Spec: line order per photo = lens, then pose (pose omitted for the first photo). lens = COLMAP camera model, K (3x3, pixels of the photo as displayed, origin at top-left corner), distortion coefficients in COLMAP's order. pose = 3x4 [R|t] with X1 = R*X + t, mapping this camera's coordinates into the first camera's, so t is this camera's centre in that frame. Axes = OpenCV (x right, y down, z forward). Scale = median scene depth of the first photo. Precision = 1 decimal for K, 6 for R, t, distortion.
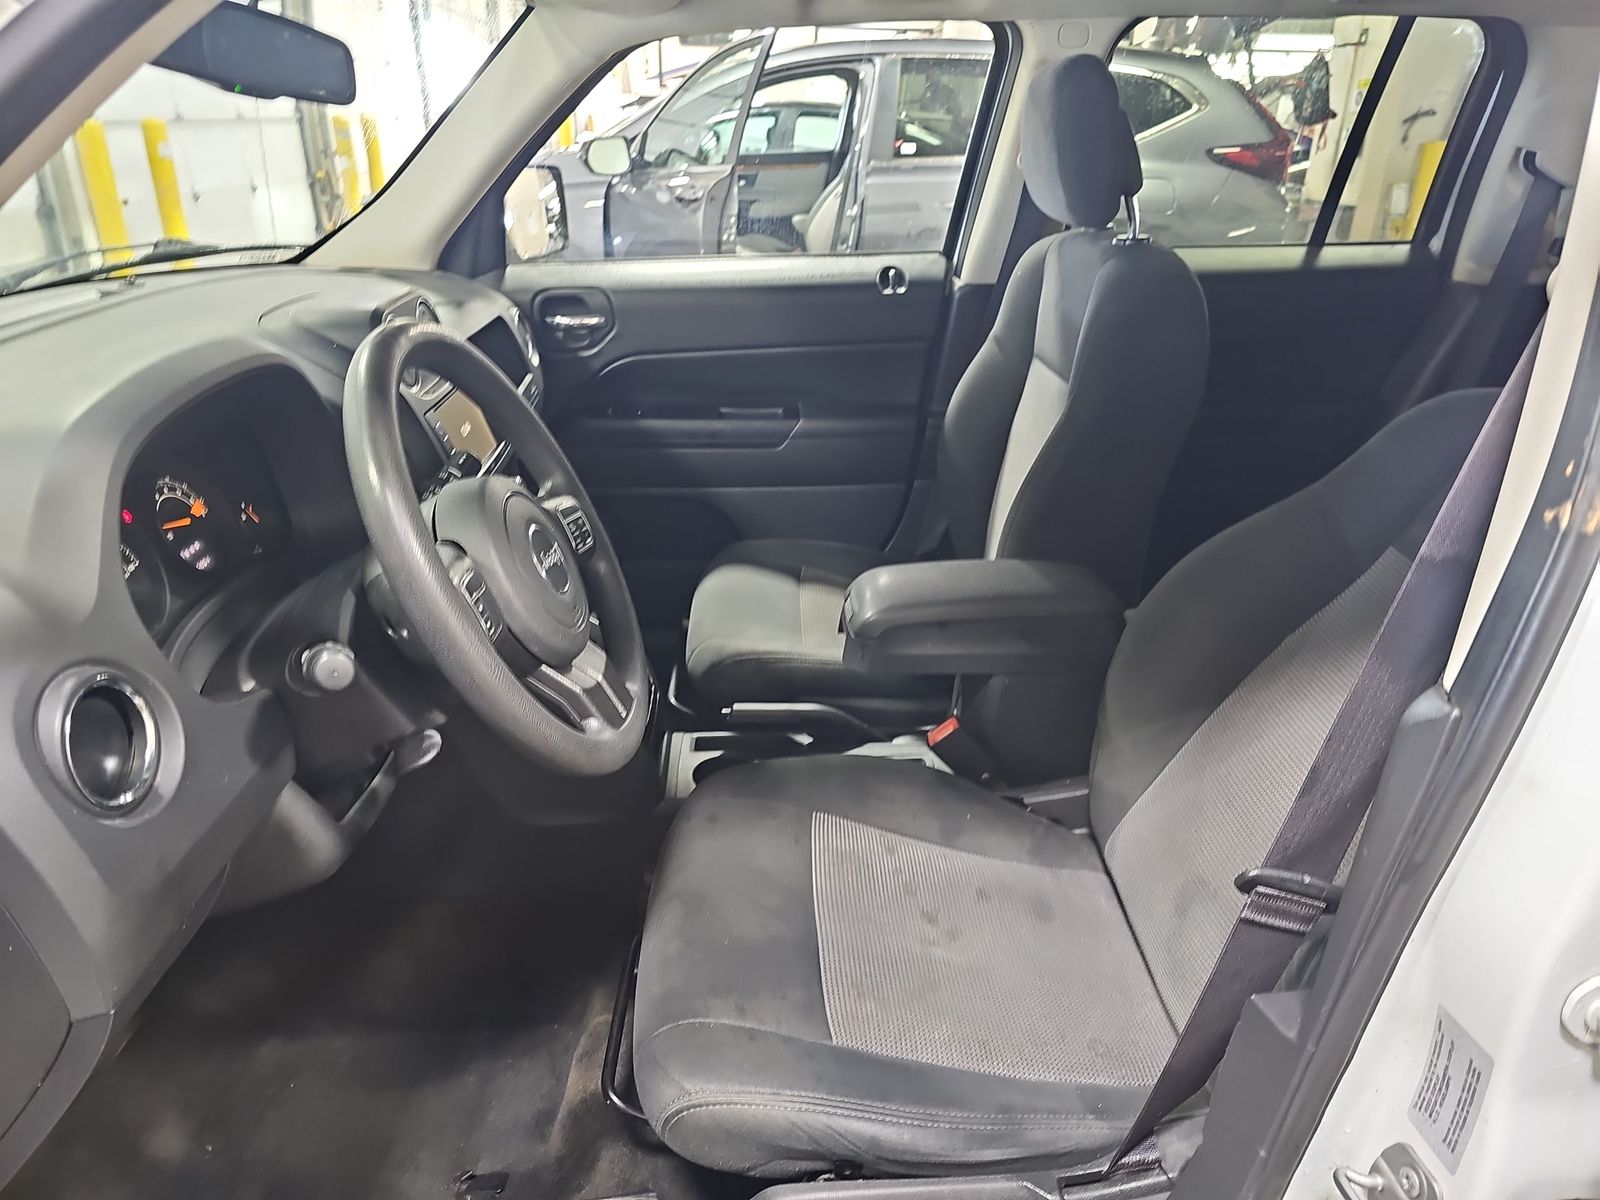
lens RADIAL K [[1065.9, 0, 794.6], [0, 1065.9, 606.7], [0, 0, 1]] dist [0.030908, -0.030556]
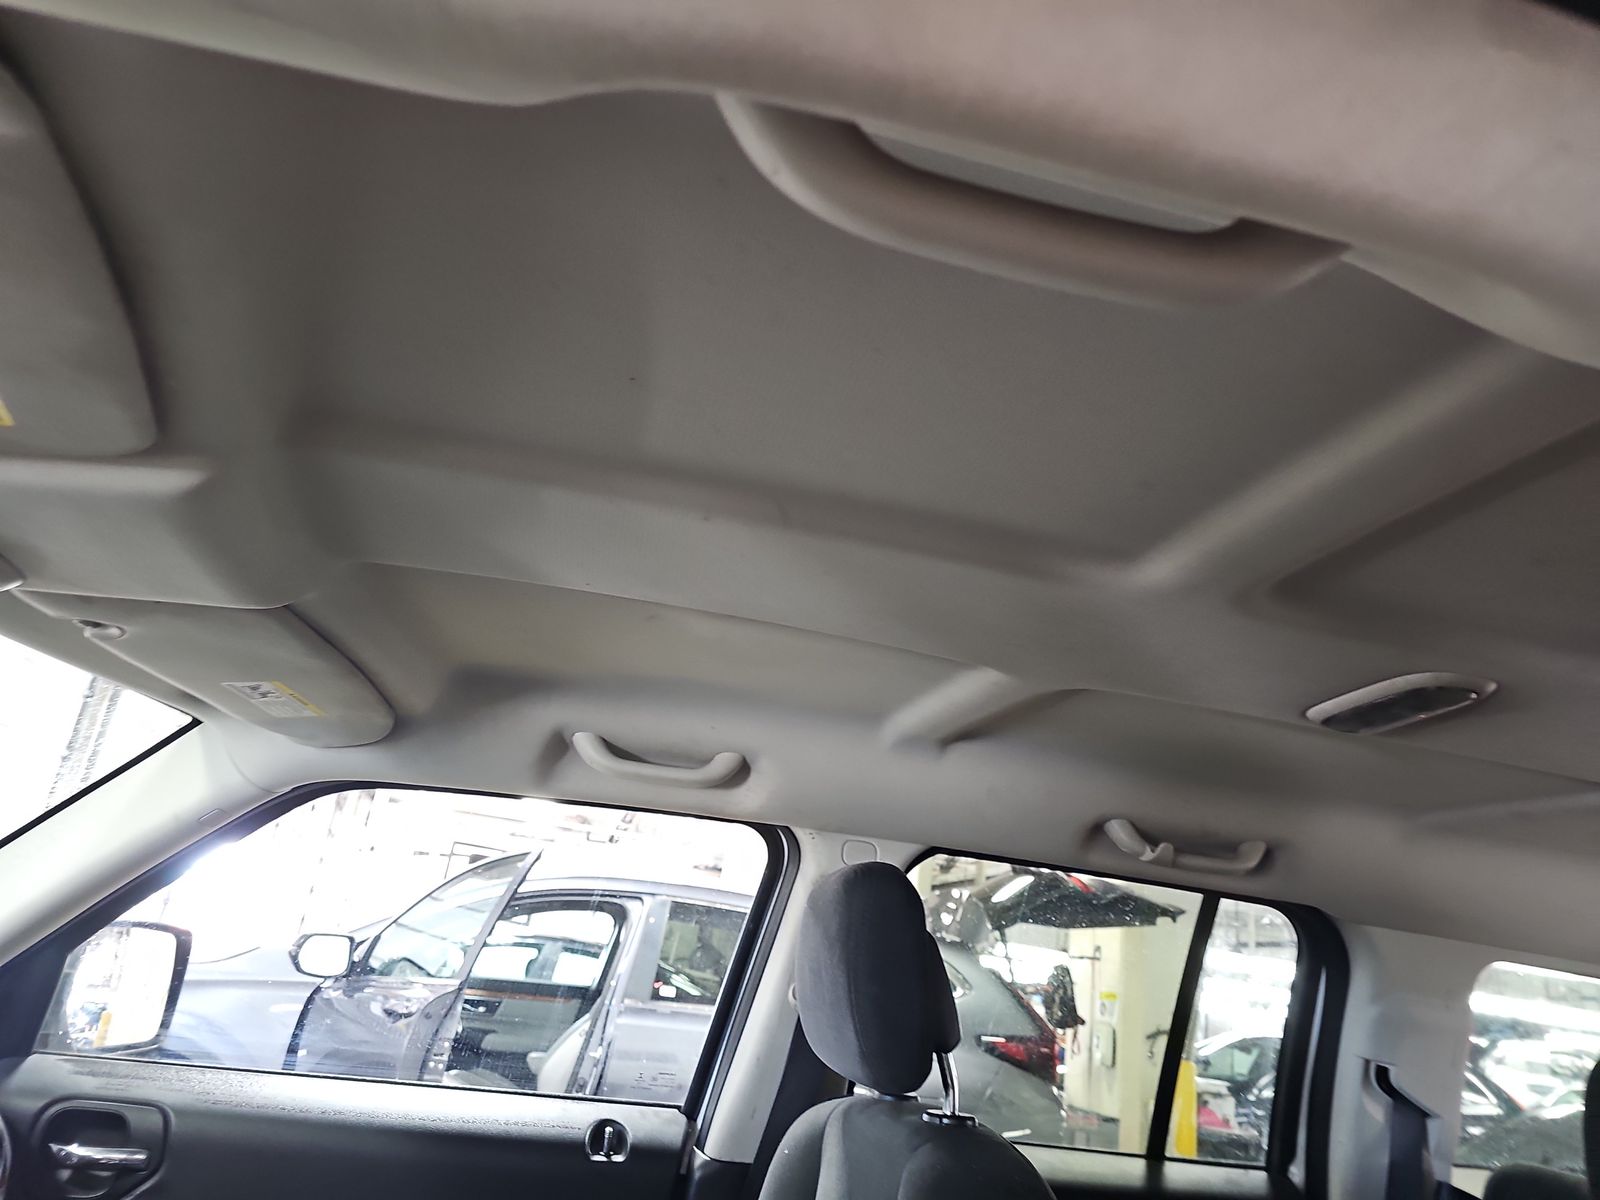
lens RADIAL K [[1065.9, 0, 784.3], [0, 1065.9, 593.3], [0, 0, 1]] dist [0.030908, -0.030556]
pose [[0.974266, 0.181745, 0.133322, 0.019673], [-0.037031, 0.712509, -0.700686, -0.032217], [-0.222339, 0.677717, 0.700903, 0.104726]]
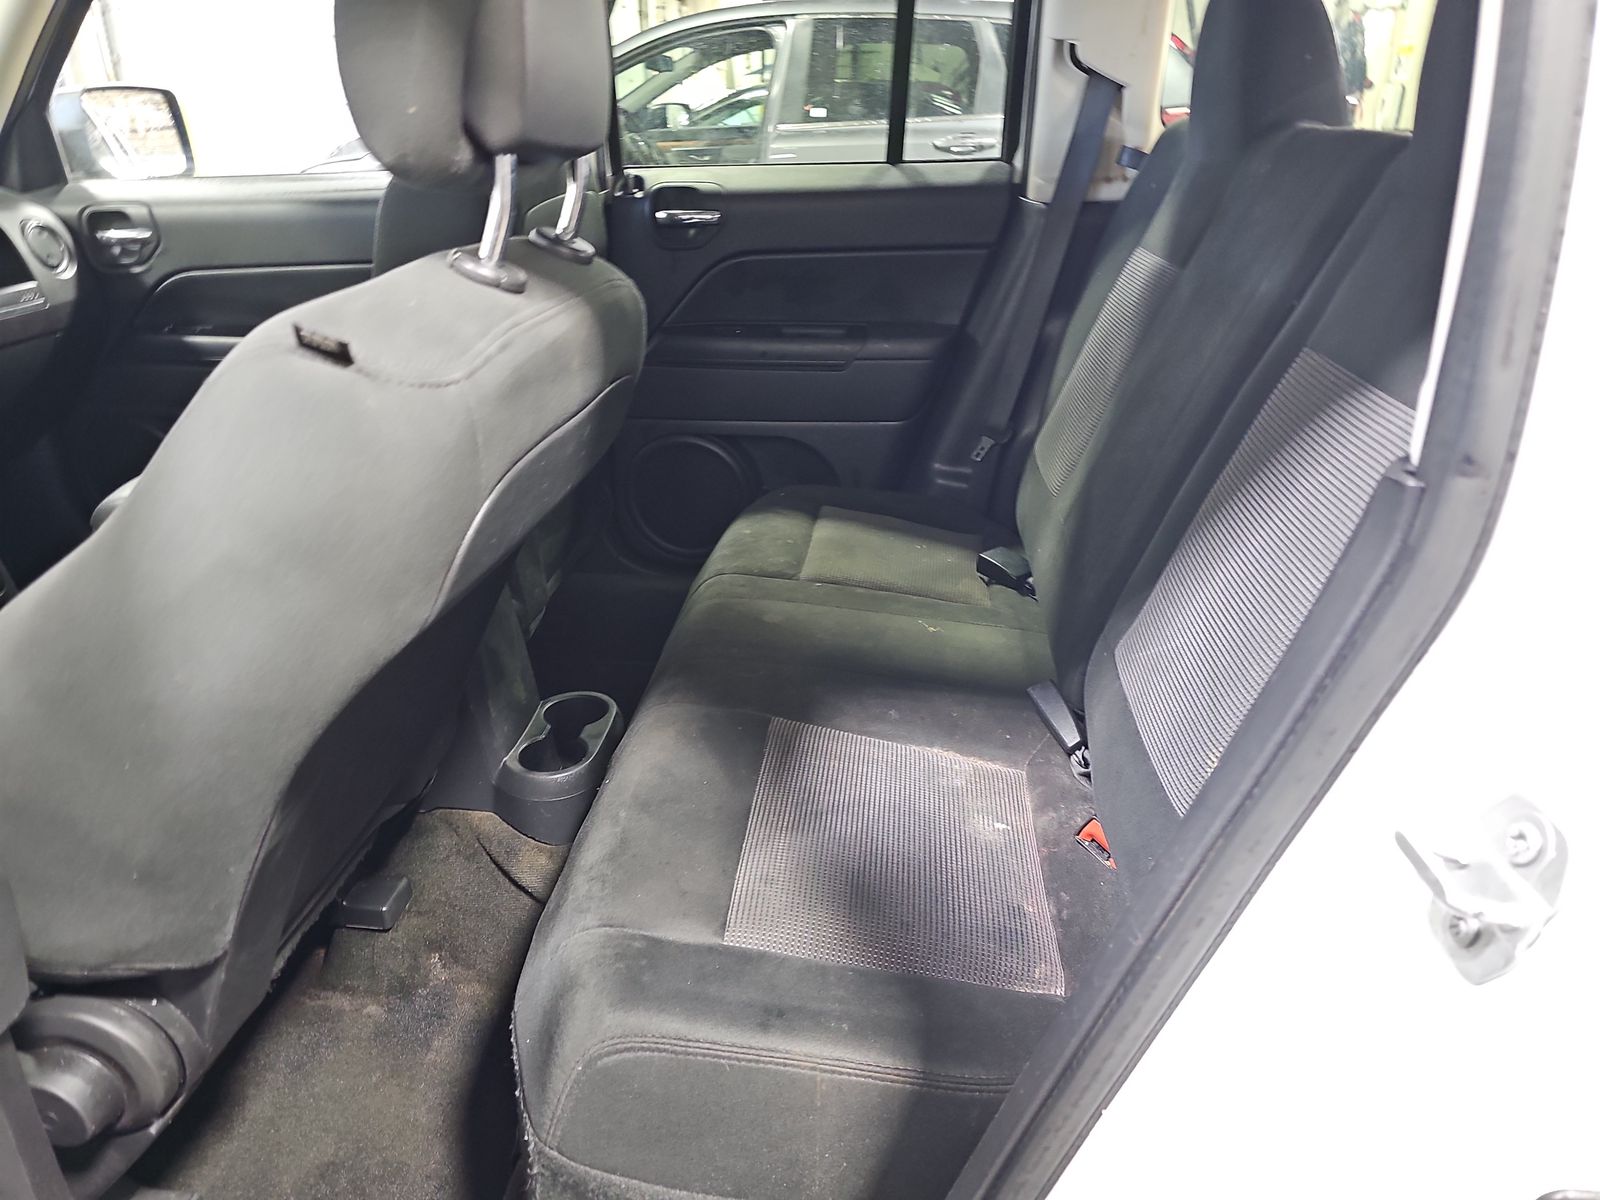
lens RADIAL K [[1065.9, 0, 800.4], [0, 1065.9, 600.2], [0, 0, 1]] dist [0.030908, -0.030556]
pose [[0.990756, 0.049003, -0.126496, 0.242951], [-0.049945, 0.998743, -0.004287, 0.018855], [0.126127, 0.010565, 0.991958, 0.041931]]
